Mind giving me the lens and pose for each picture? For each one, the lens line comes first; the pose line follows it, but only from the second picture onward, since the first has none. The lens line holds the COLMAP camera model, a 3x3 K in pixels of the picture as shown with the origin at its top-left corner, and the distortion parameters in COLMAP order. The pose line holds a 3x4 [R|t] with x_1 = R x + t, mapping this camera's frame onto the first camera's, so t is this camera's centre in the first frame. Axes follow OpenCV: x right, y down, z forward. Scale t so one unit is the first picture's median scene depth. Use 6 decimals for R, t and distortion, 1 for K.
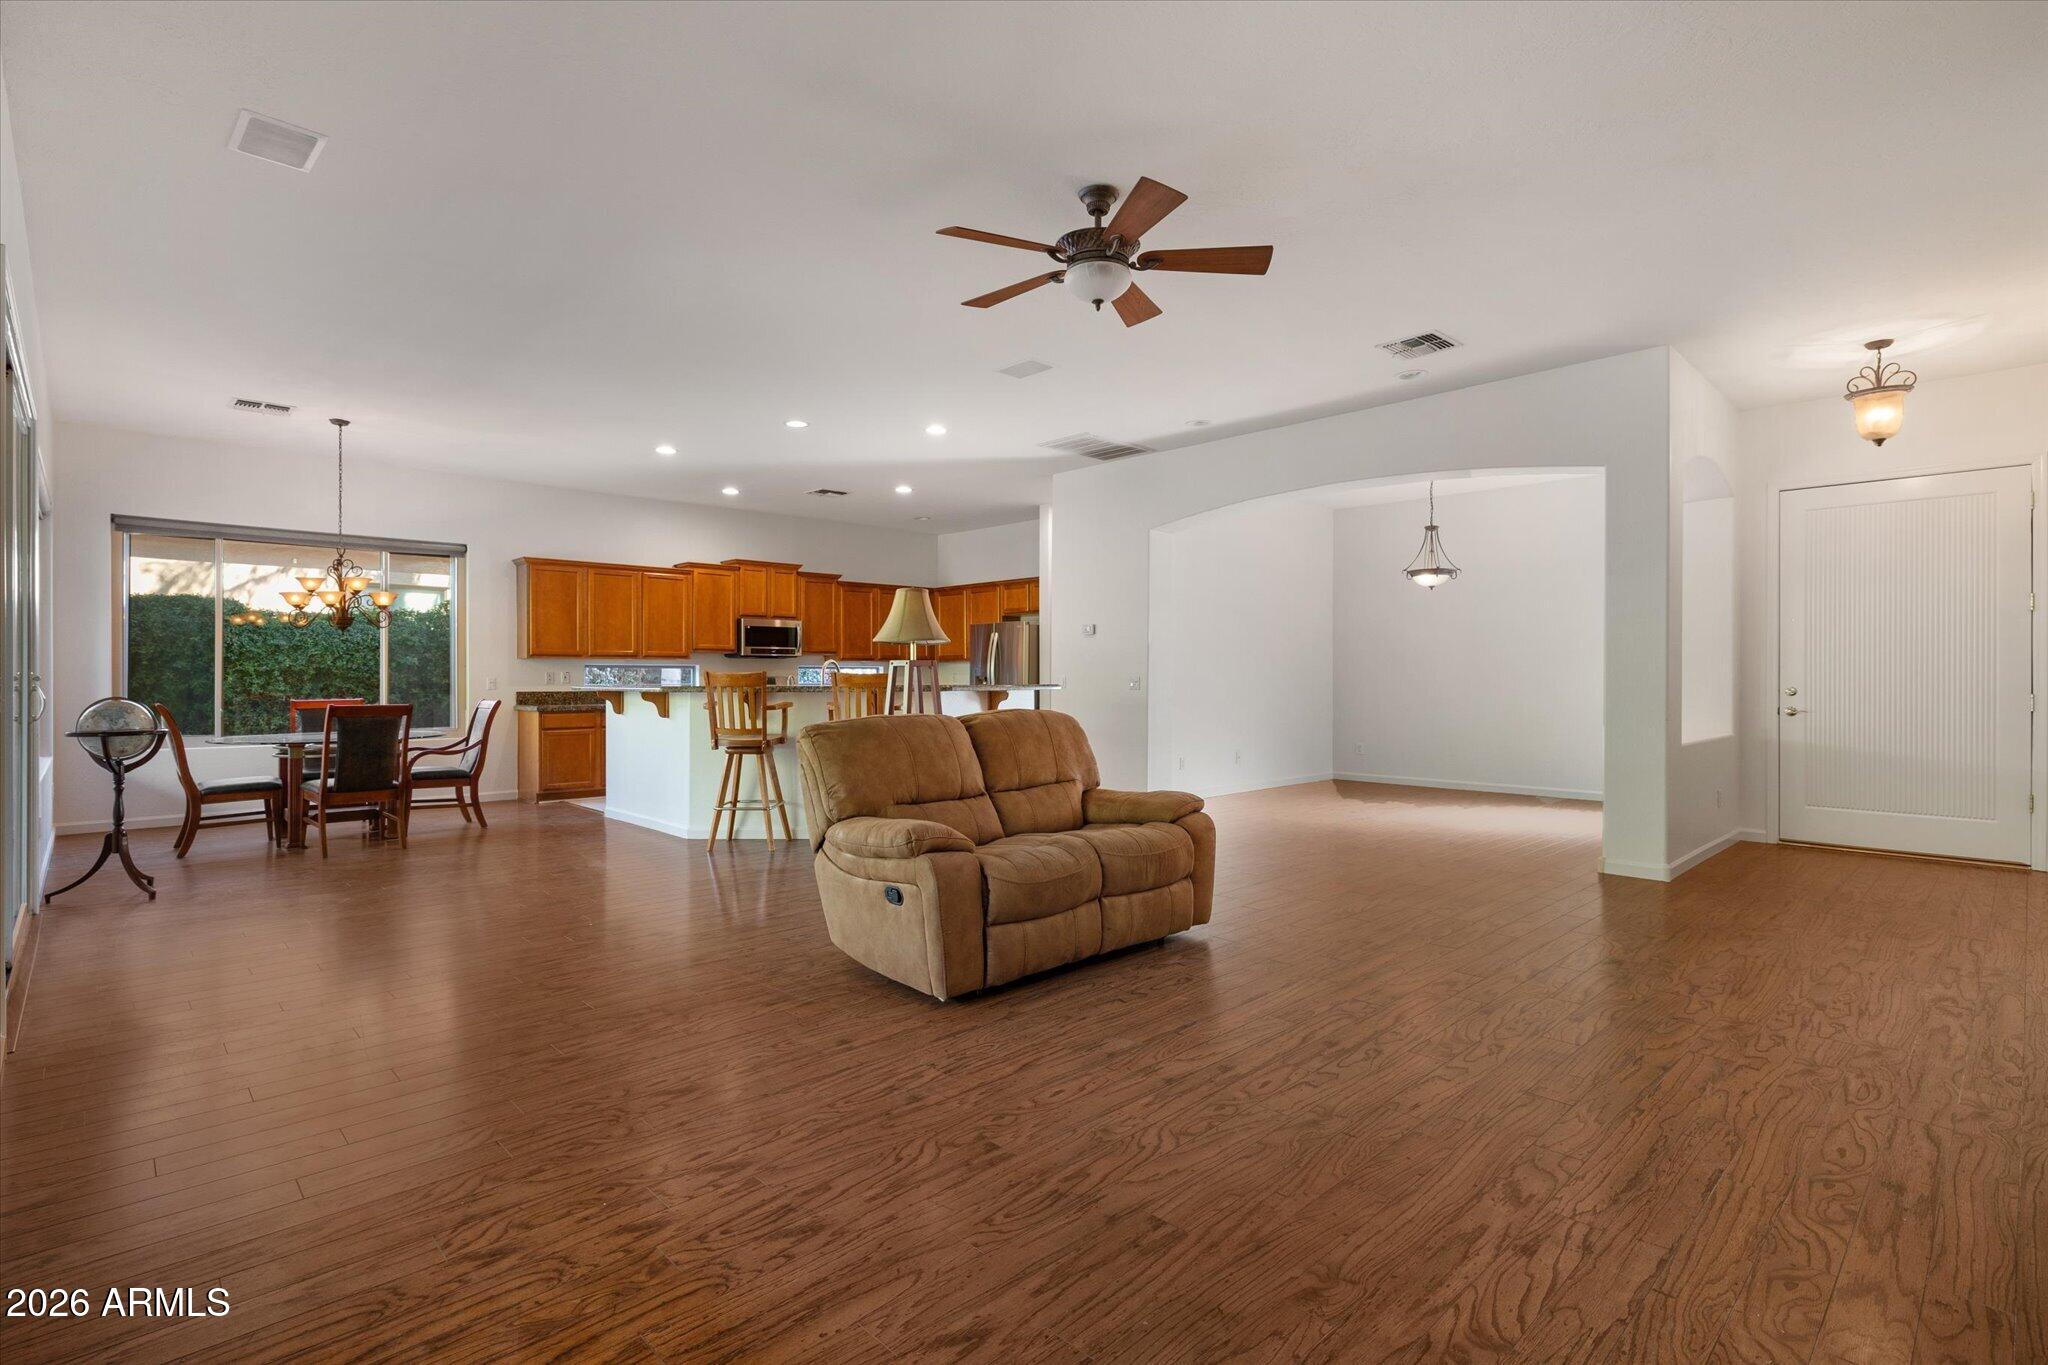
lens RADIAL K [[902.0, 0, 1023.6], [0, 902.0, 678.1], [0, 0, 1]] dist [-0.000070, 0.000211]
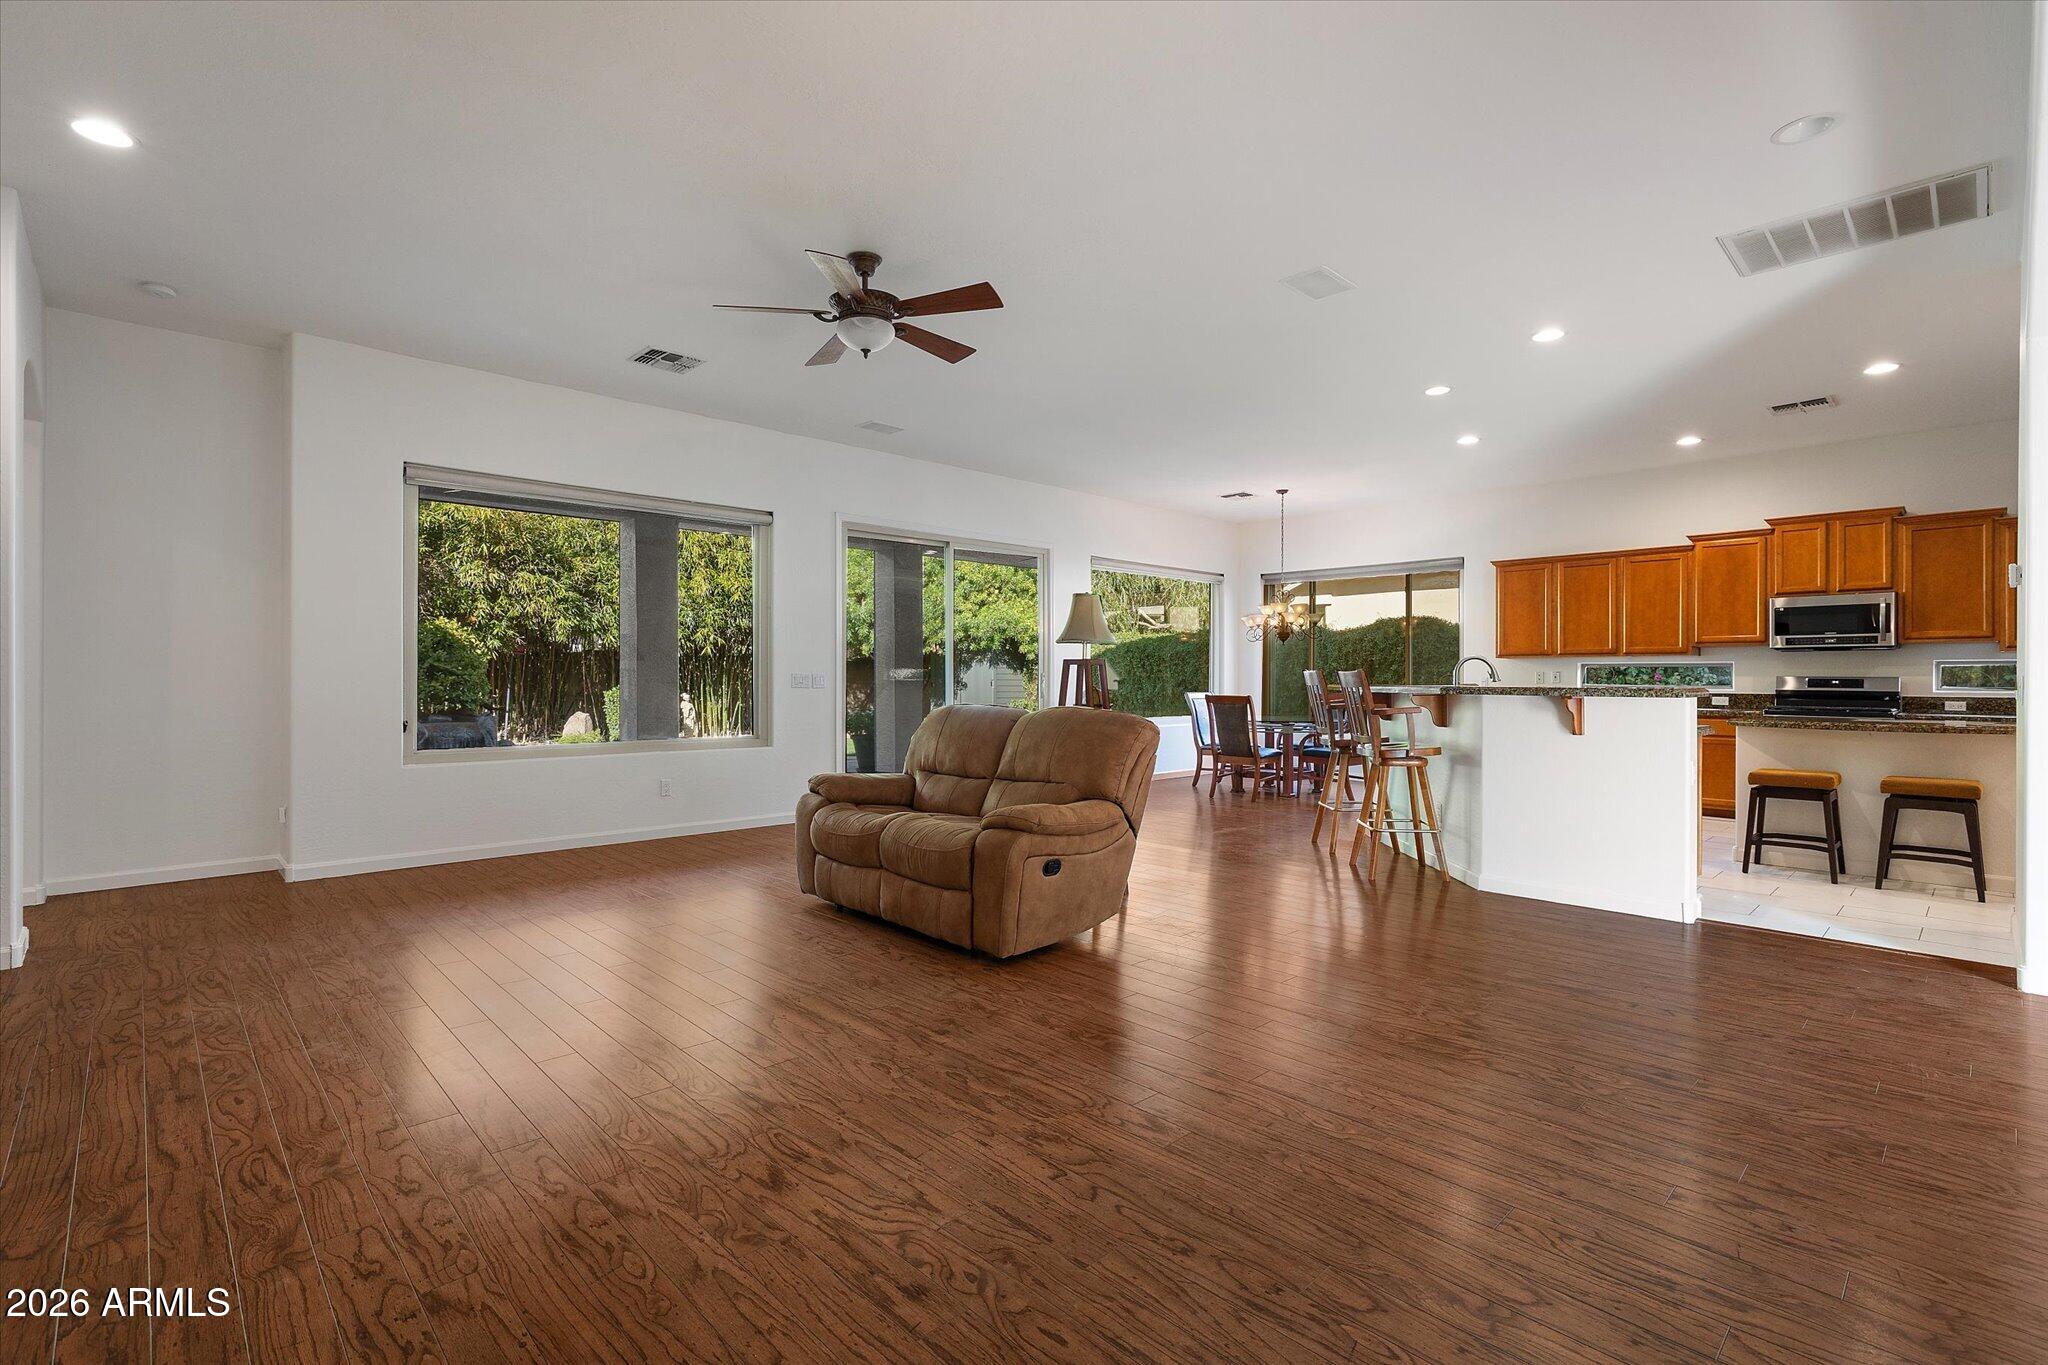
lens RADIAL K [[904.1, 0, 1066.0], [0, 904.1, 675.1], [0, 0, 1]] dist [0.000572, 0.000145]
pose [[0.006313, 0.002826, -0.999976, 0.421847], [-0.002917, 0.999992, 0.002808, -0.003154], [0.999976, 0.002899, 0.006321, 0.406547]]
